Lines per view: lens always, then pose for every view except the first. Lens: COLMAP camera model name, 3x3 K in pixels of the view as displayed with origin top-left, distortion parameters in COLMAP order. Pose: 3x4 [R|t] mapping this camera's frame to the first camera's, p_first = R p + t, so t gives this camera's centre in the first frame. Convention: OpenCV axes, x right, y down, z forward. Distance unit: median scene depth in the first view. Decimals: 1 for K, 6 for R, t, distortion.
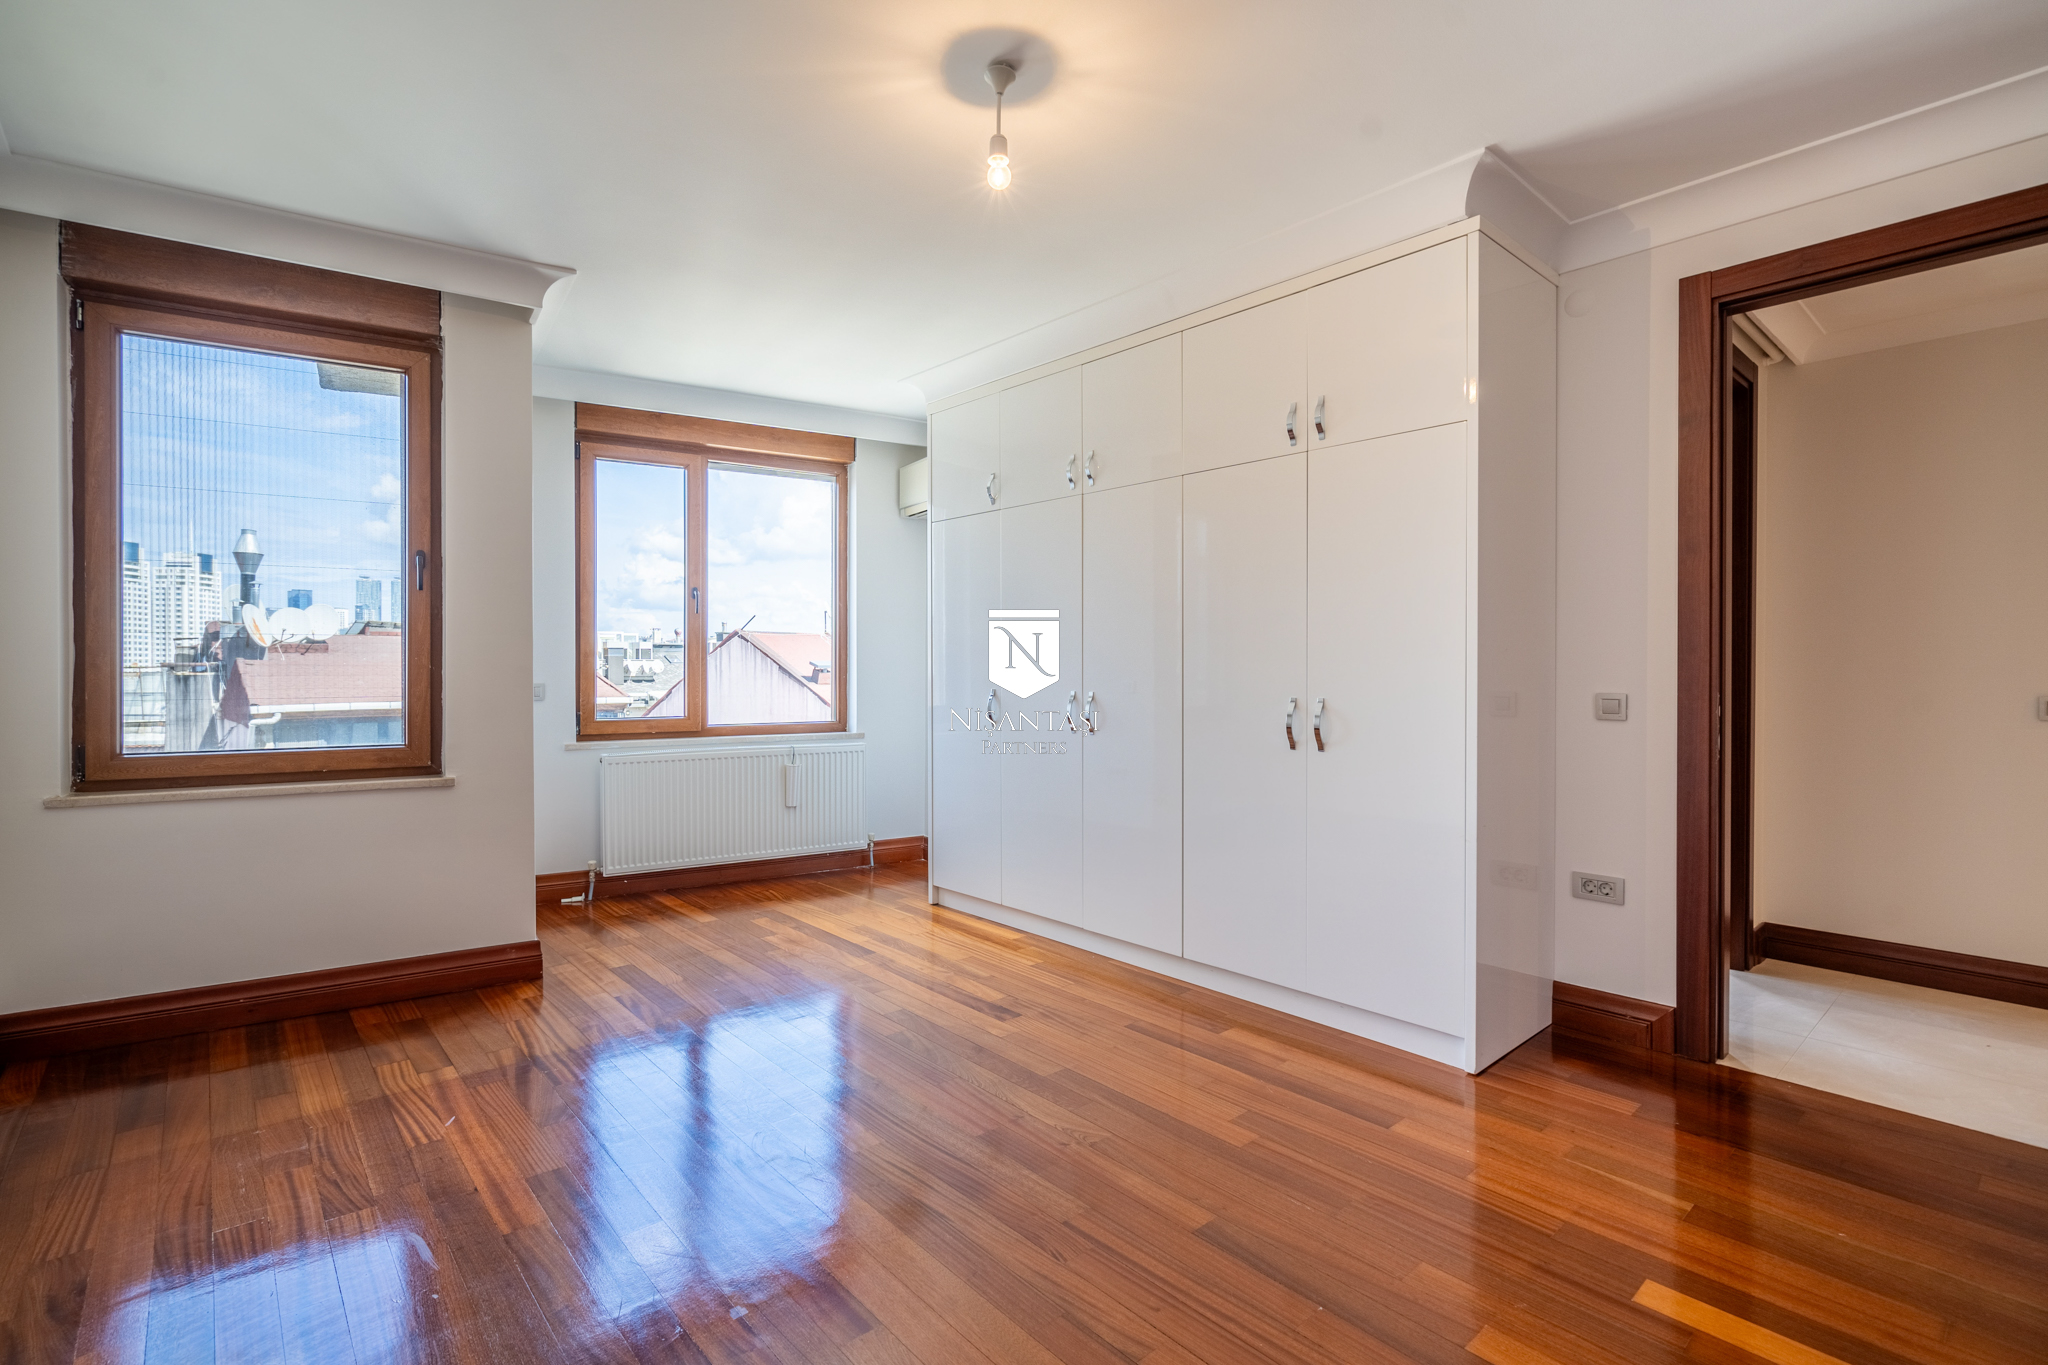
lens RADIAL K [[943.2, 0, 1016.9], [0, 943.2, 662.8], [0, 0, 1]] dist [0.019448, 0.000111]
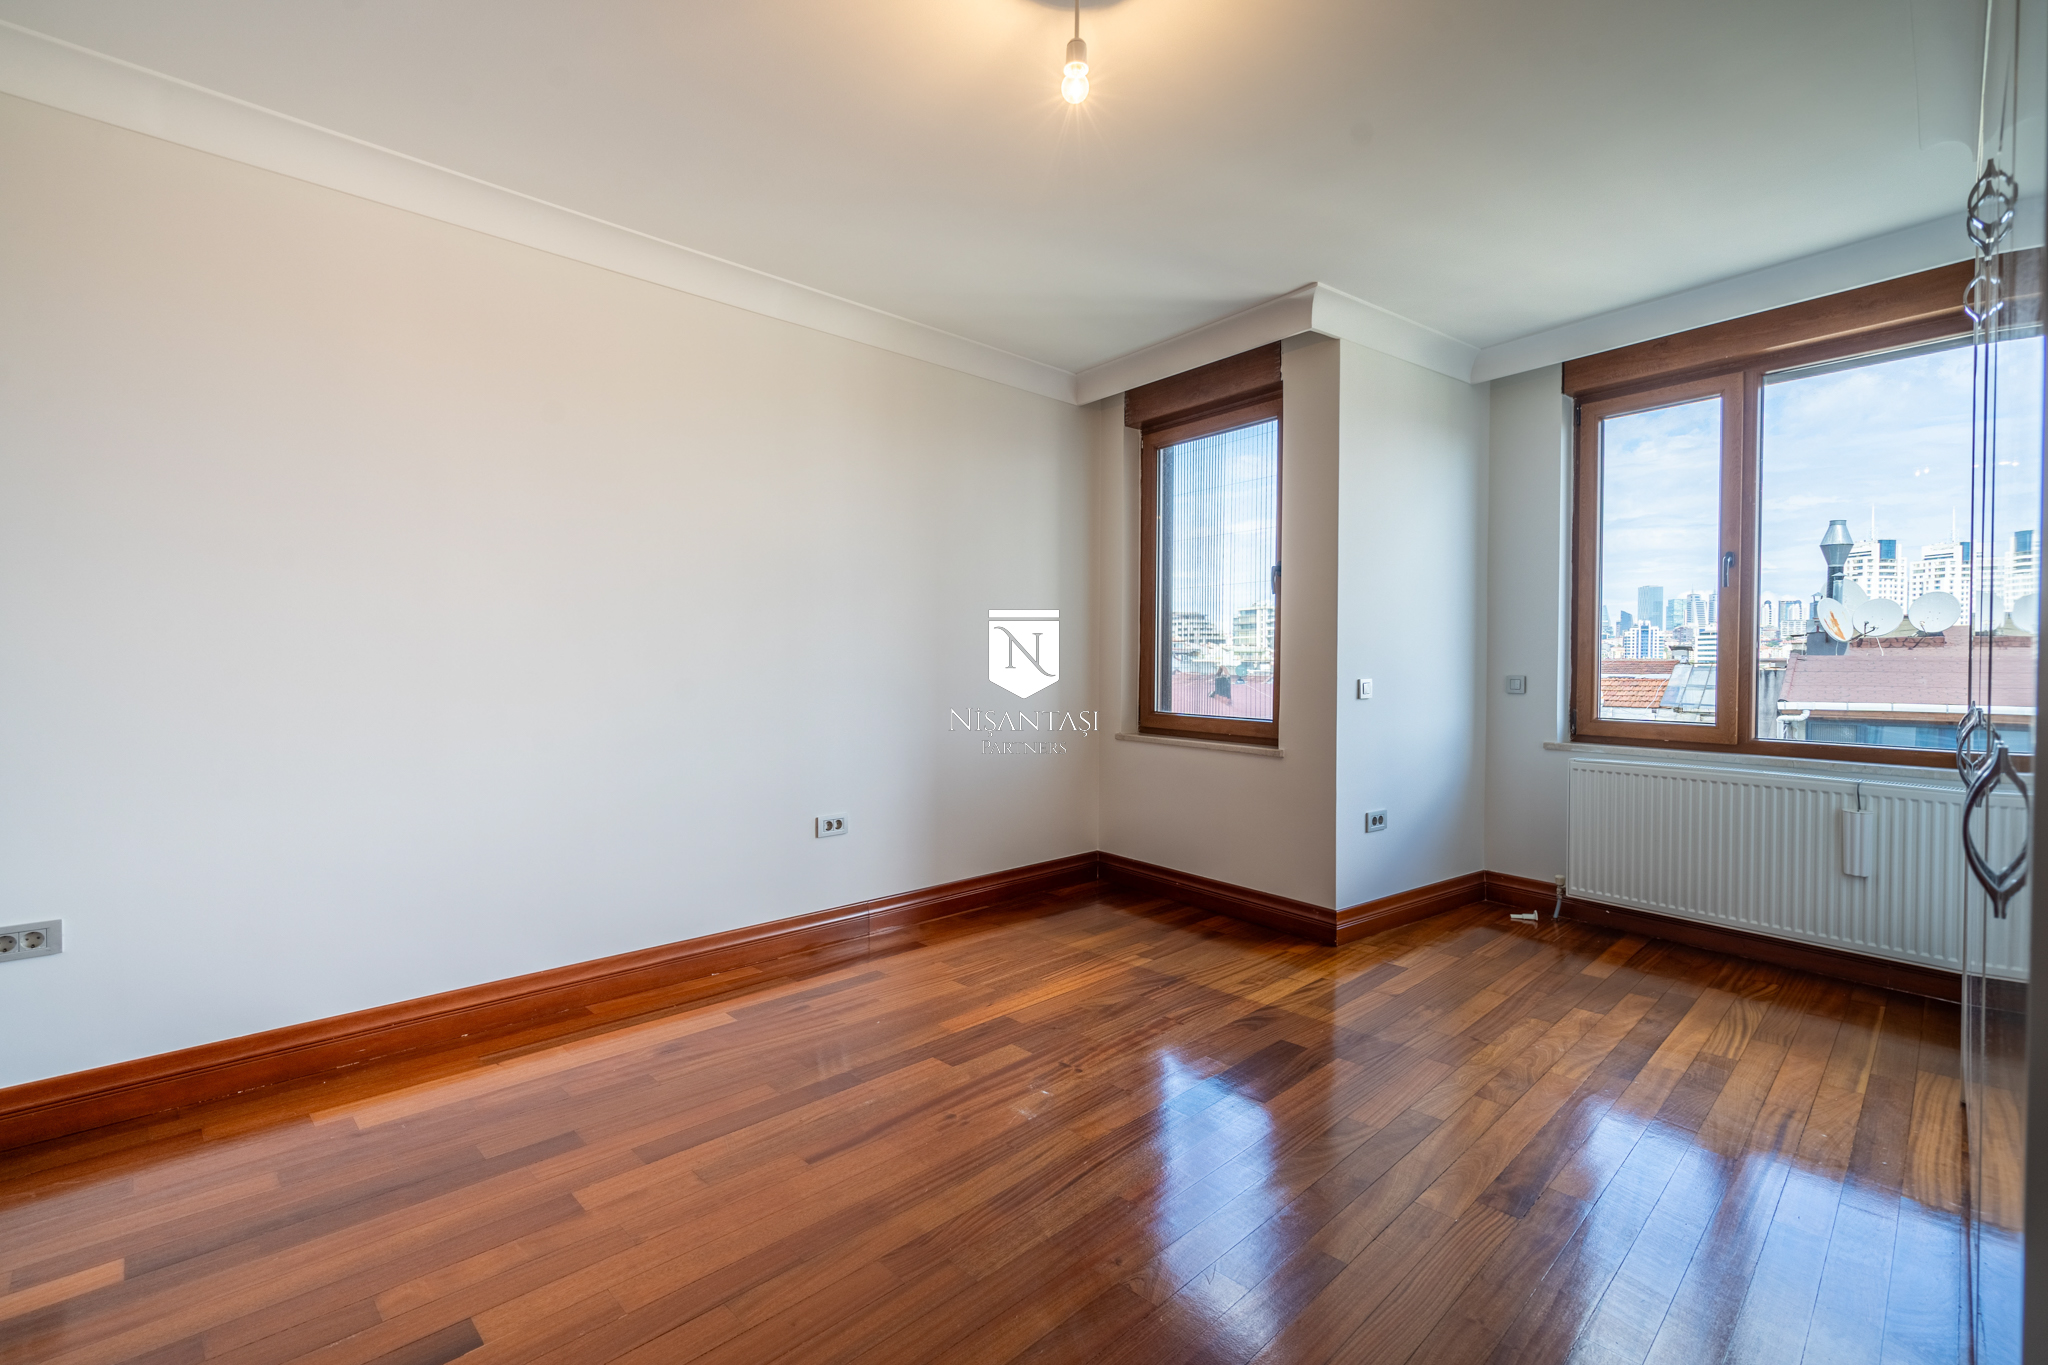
lens RADIAL K [[943.2, 0, 1016.9], [0, 943.2, 662.8], [0, 0, 1]] dist [0.019448, 0.000111]
pose [[0.070161, 0.001848, -0.997534, 0.370223], [0.001129, 0.999997, 0.001932, 0.005772], [0.997535, -0.001261, 0.070159, 0.386279]]
